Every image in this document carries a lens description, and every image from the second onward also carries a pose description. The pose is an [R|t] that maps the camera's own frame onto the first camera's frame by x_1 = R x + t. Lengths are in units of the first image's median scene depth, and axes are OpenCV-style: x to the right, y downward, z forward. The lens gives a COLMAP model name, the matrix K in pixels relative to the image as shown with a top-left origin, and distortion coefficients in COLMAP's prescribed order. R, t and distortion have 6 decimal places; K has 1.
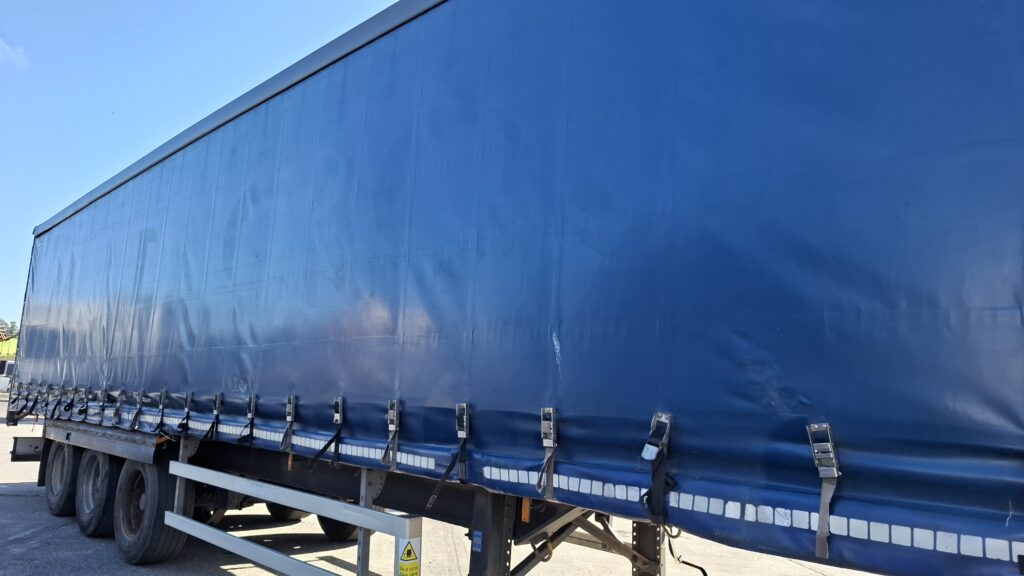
lens RADIAL K [[698.9, 0, 513.1], [0, 698.9, 298.4], [0, 0, 1]] dist [-0.028197, 0.001390]
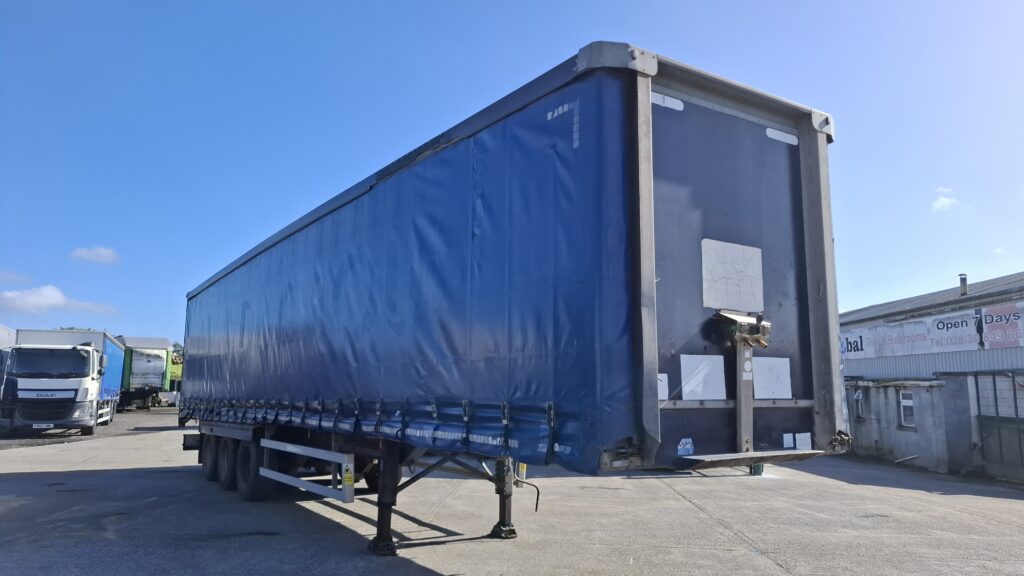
lens RADIAL K [[695.1, 0, 510.4], [0, 695.1, 284.7], [0, 0, 1]] dist [0.039300, -0.026512]
pose [[0.978037, -0.079308, -0.192756, 0.407954], [0.077999, 0.996850, -0.014385, -0.065038], [0.193289, -0.000966, 0.981141, -0.504996]]
